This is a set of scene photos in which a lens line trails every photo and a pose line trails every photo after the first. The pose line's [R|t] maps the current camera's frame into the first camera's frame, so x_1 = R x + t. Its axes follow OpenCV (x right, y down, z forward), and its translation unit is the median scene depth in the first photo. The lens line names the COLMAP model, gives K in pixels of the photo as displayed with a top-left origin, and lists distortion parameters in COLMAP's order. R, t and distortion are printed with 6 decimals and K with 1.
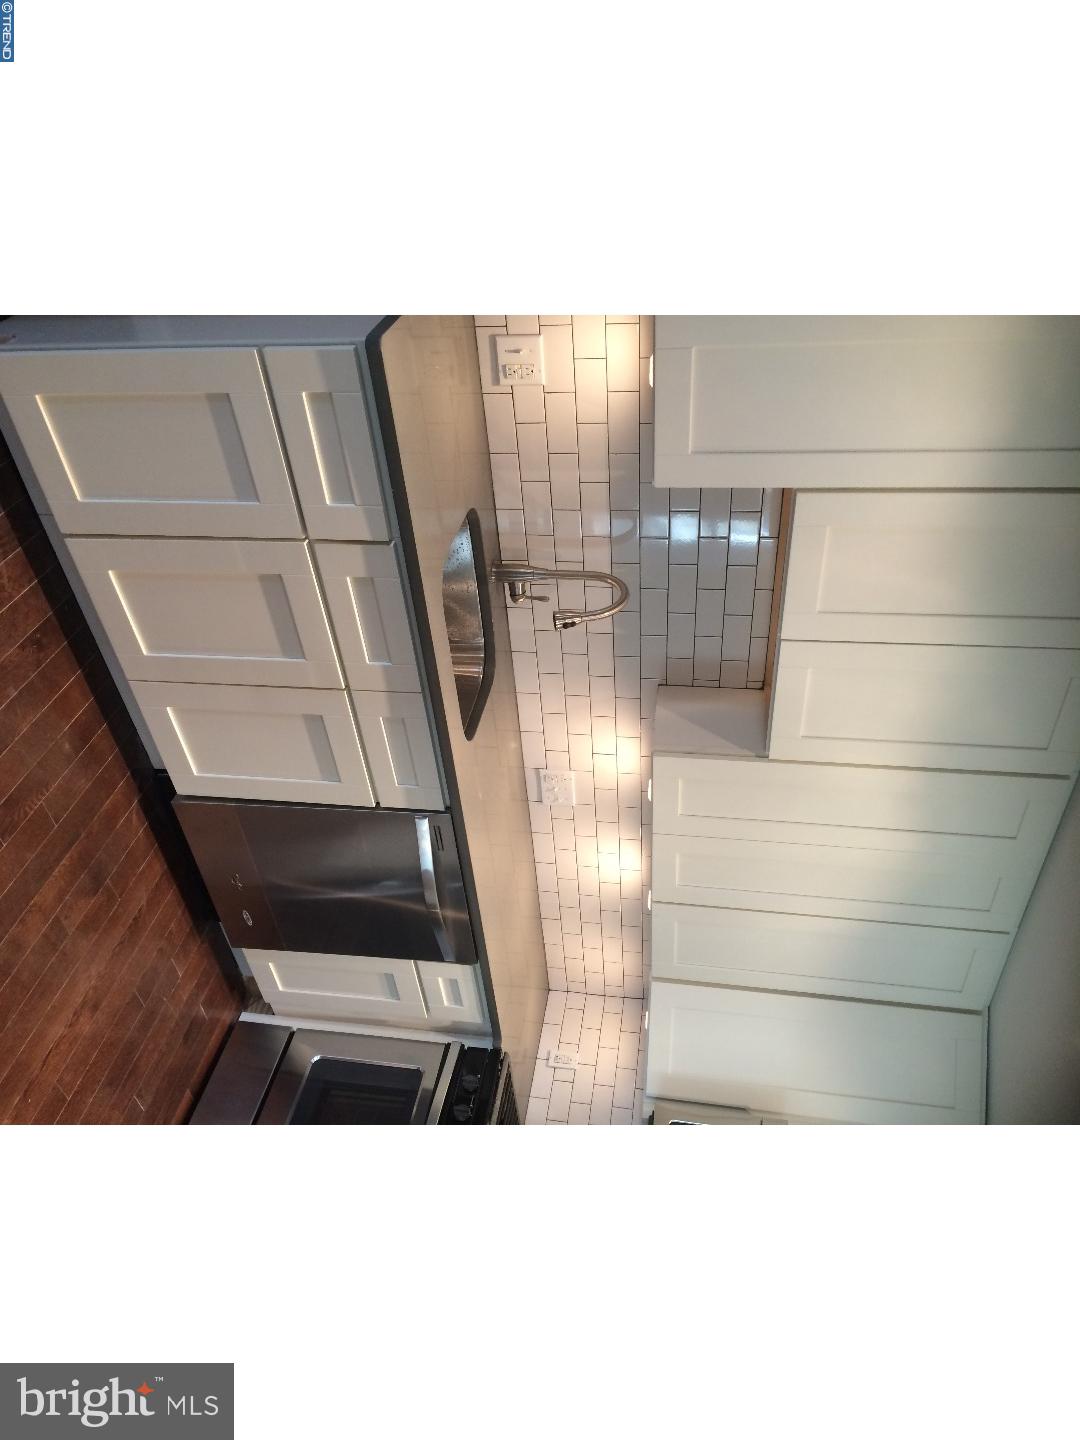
lens RADIAL K [[927.6, 0, 540.6], [0, 927.6, 696.8], [0, 0, 1]] dist [0.050519, 0.000031]
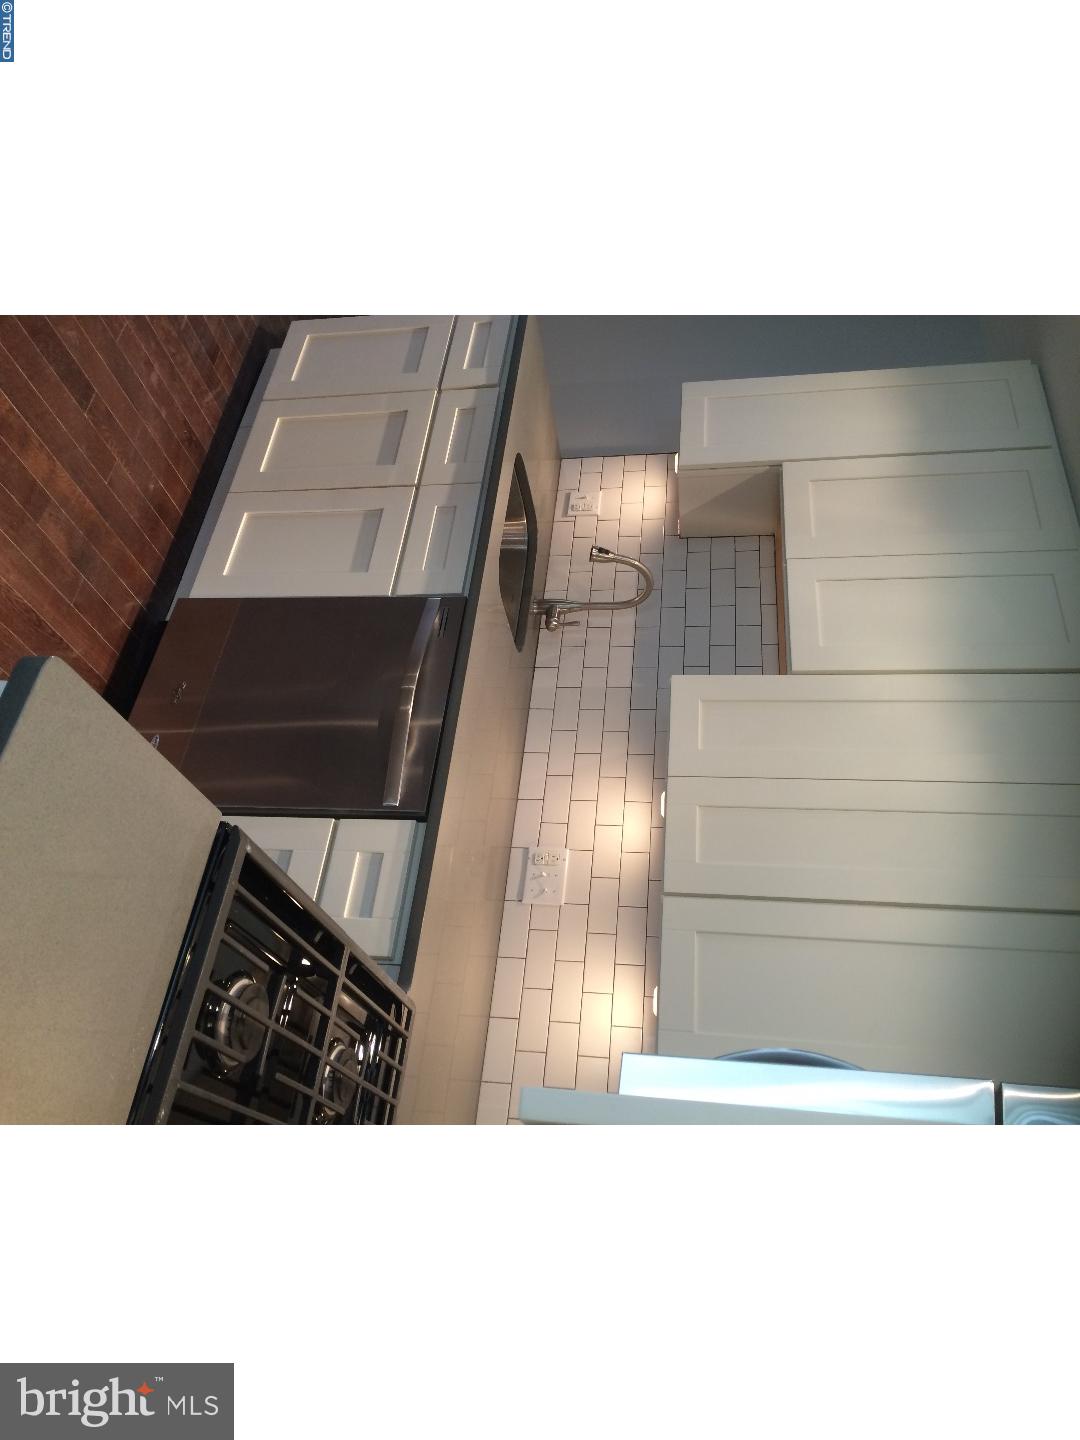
lens RADIAL K [[927.6, 0, 540.6], [0, 927.6, 696.8], [0, 0, 1]] dist [0.050519, 0.000031]
pose [[0.984801, 0.147671, -0.091433, 0.072644], [-0.136226, 0.330141, -0.934050, 0.904984], [-0.107746, 0.932309, 0.345240, 0.643543]]
